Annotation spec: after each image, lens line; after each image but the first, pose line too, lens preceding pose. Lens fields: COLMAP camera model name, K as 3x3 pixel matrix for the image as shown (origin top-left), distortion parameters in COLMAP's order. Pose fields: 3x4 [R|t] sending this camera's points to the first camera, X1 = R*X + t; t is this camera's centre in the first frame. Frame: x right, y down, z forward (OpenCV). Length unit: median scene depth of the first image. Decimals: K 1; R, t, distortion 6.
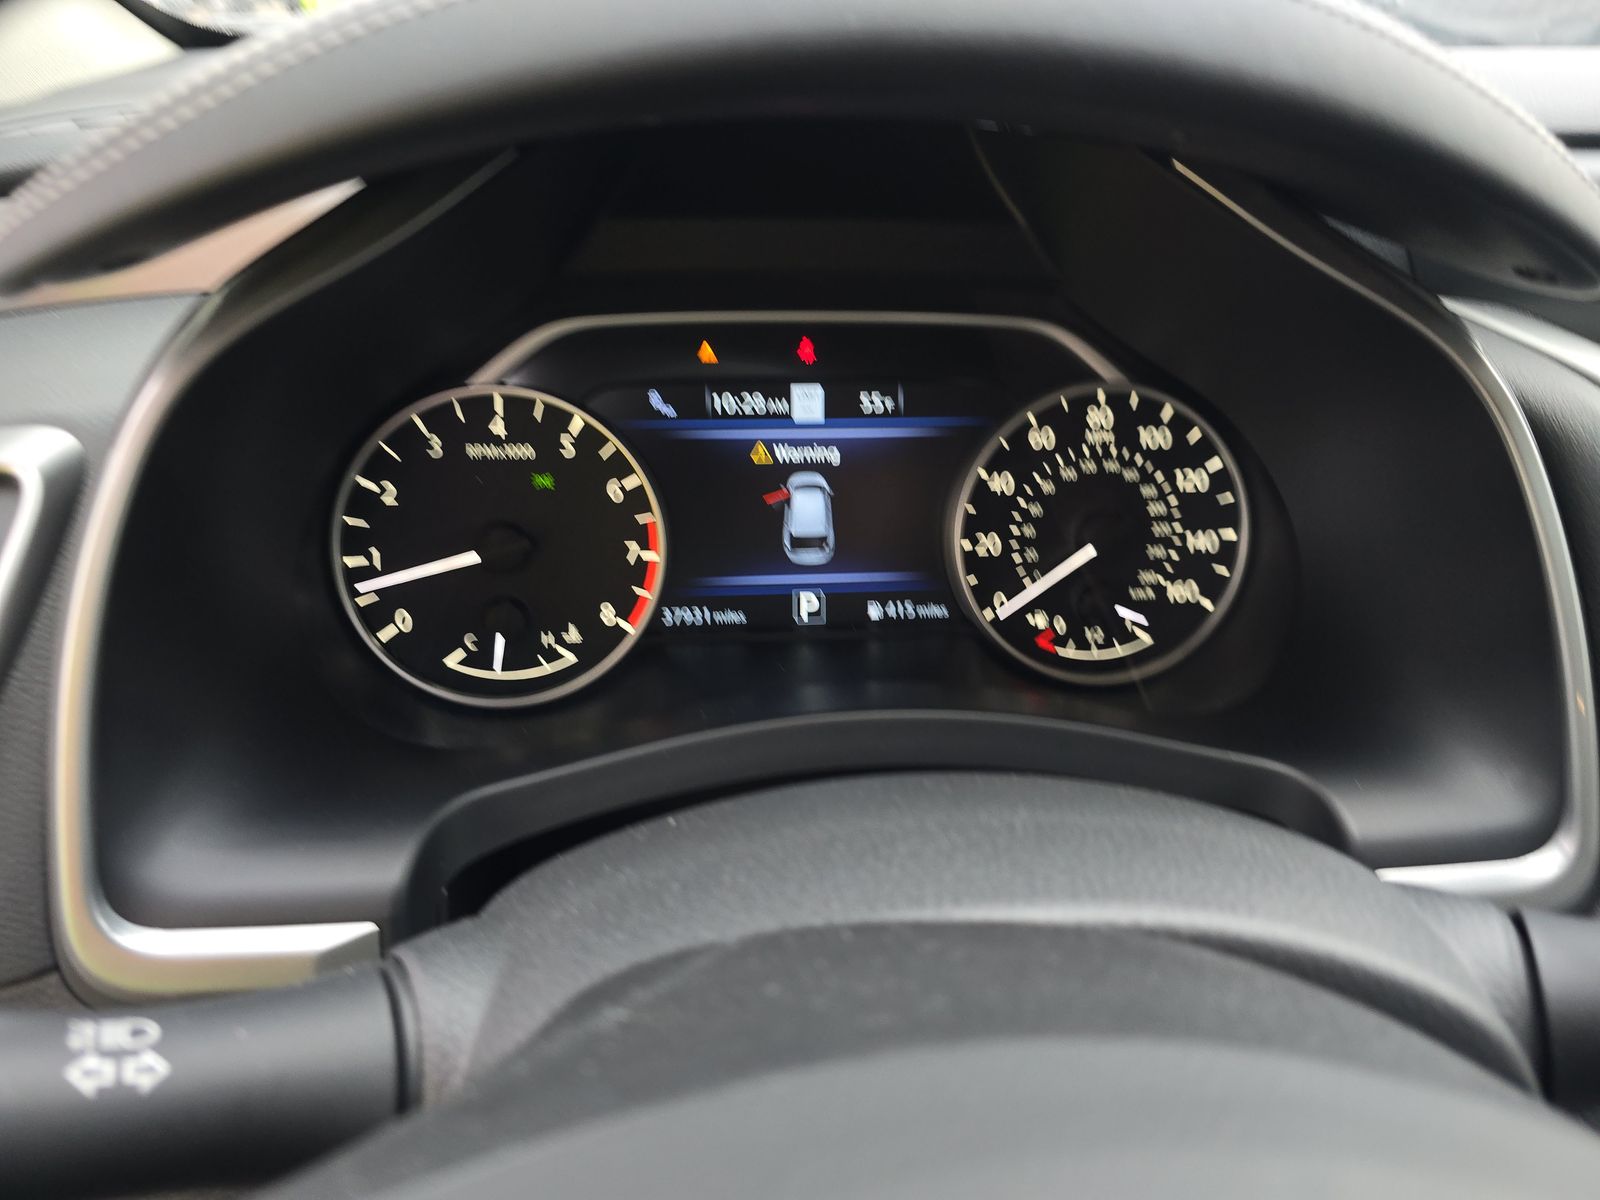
lens RADIAL K [[1068.5, 0, 820.3], [0, 1068.5, 595.1], [0, 0, 1]] dist [0.022198, -0.035476]
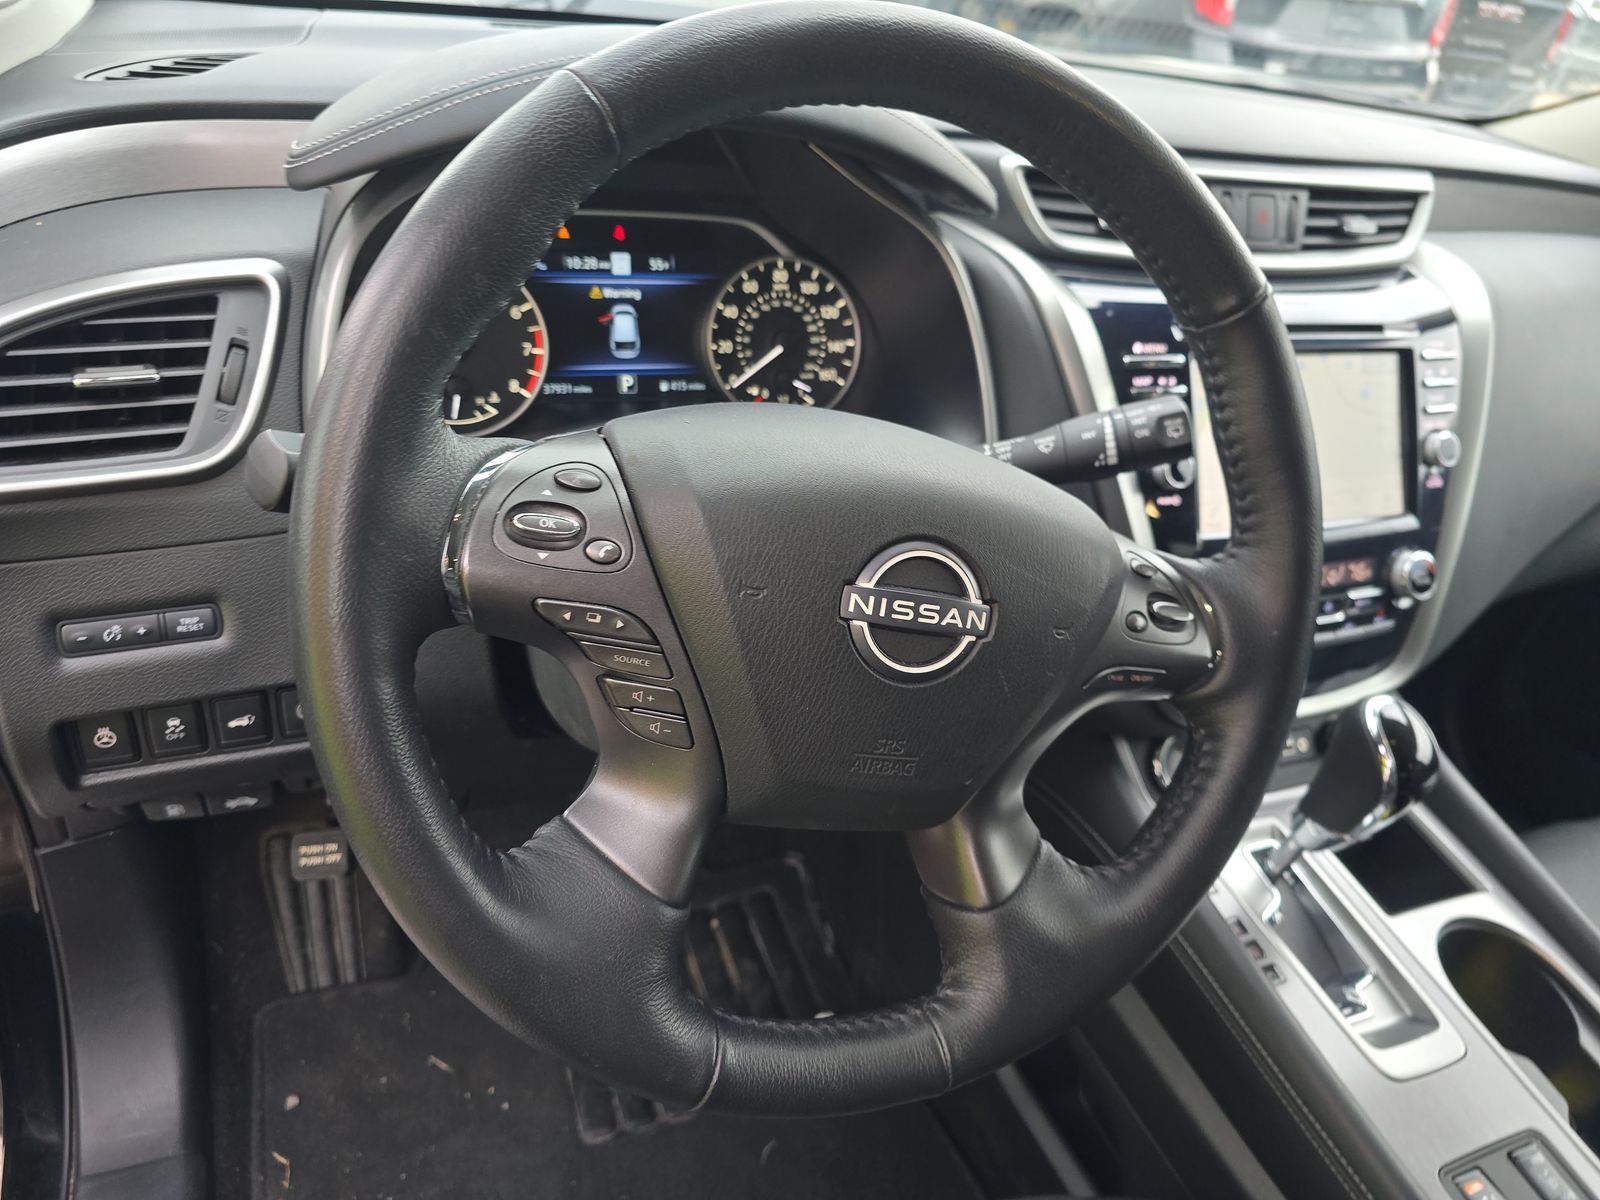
lens RADIAL K [[1068.5, 0, 820.3], [0, 1068.5, 595.1], [0, 0, 1]] dist [0.022198, -0.035476]
pose [[0.946365, -0.076689, 0.313868, -0.289461], [0.054254, 0.995348, 0.079612, 0.234678], [-0.318513, -0.058314, 0.946123, -0.782011]]
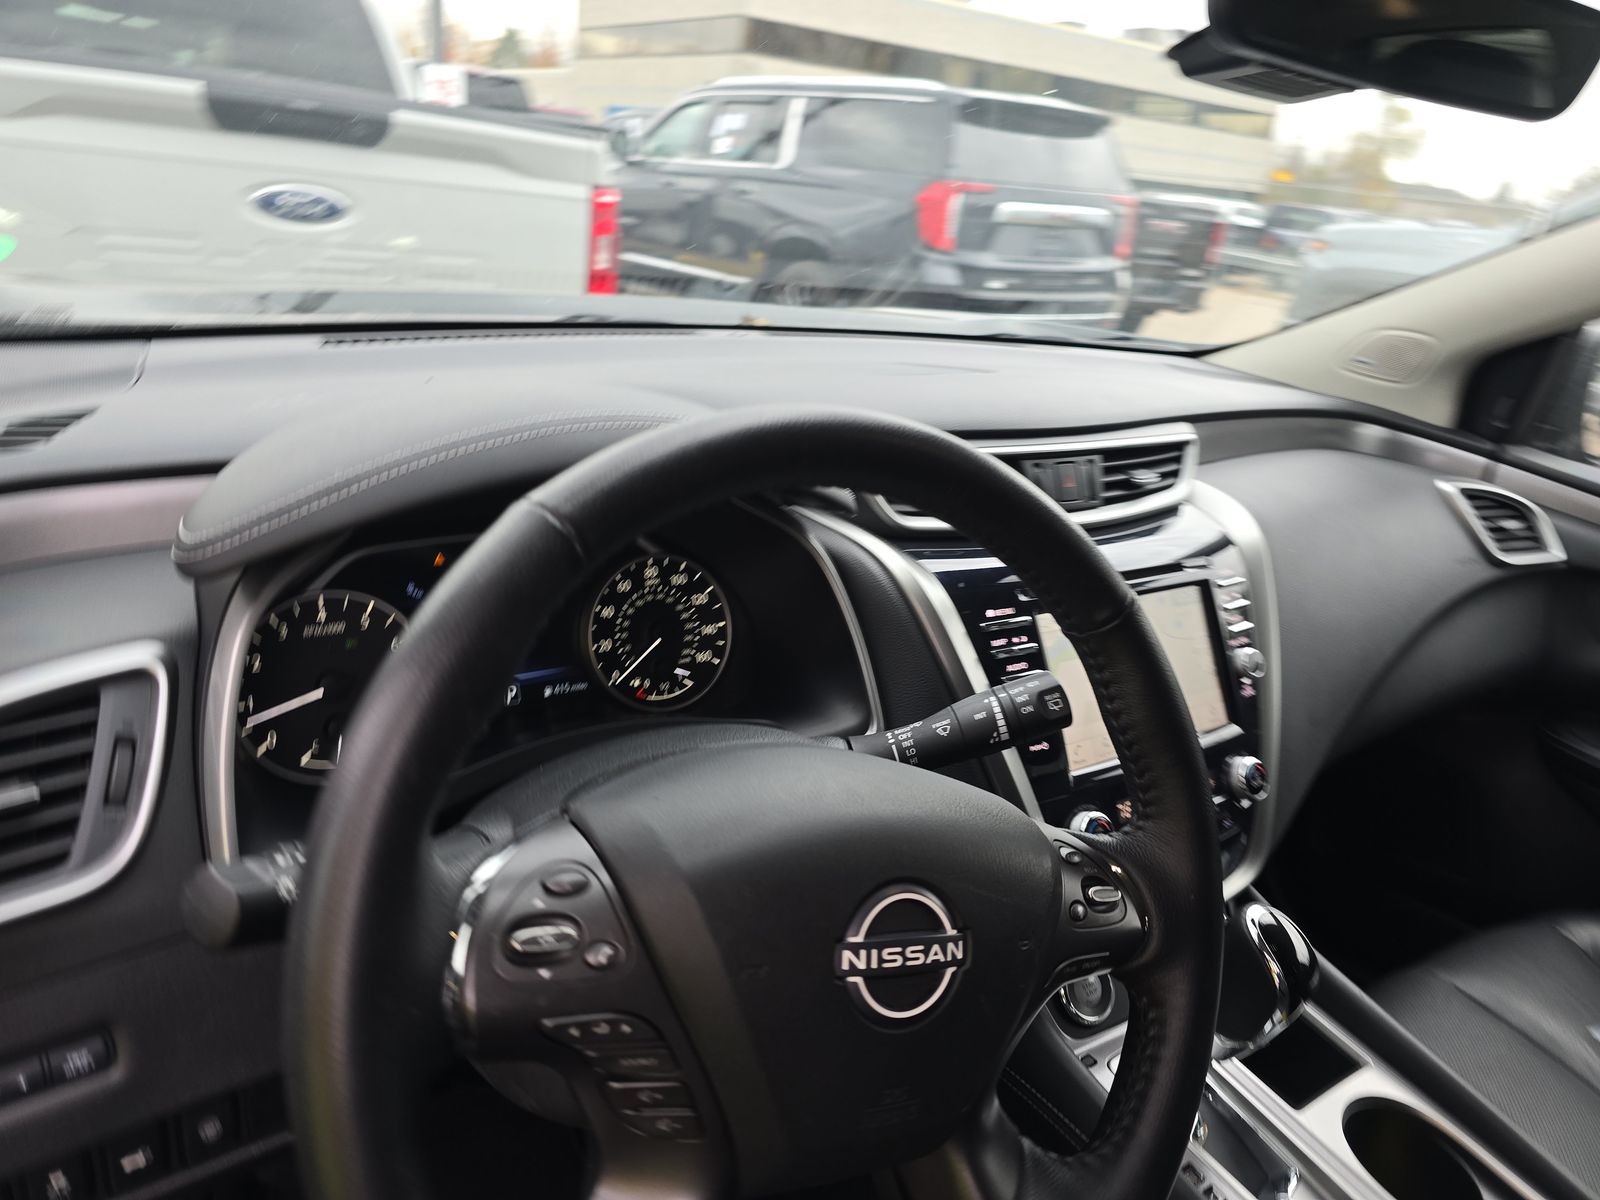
lens RADIAL K [[1052.6, 0, 812.6], [0, 1052.6, 607.1], [0, 0, 1]] dist [0.037397, -0.018524]
pose [[0.861807, -0.118399, 0.493225, -0.428322], [0.169934, 0.983577, -0.060816, 0.059520], [-0.477924, 0.136228, 0.867773, -0.769103]]
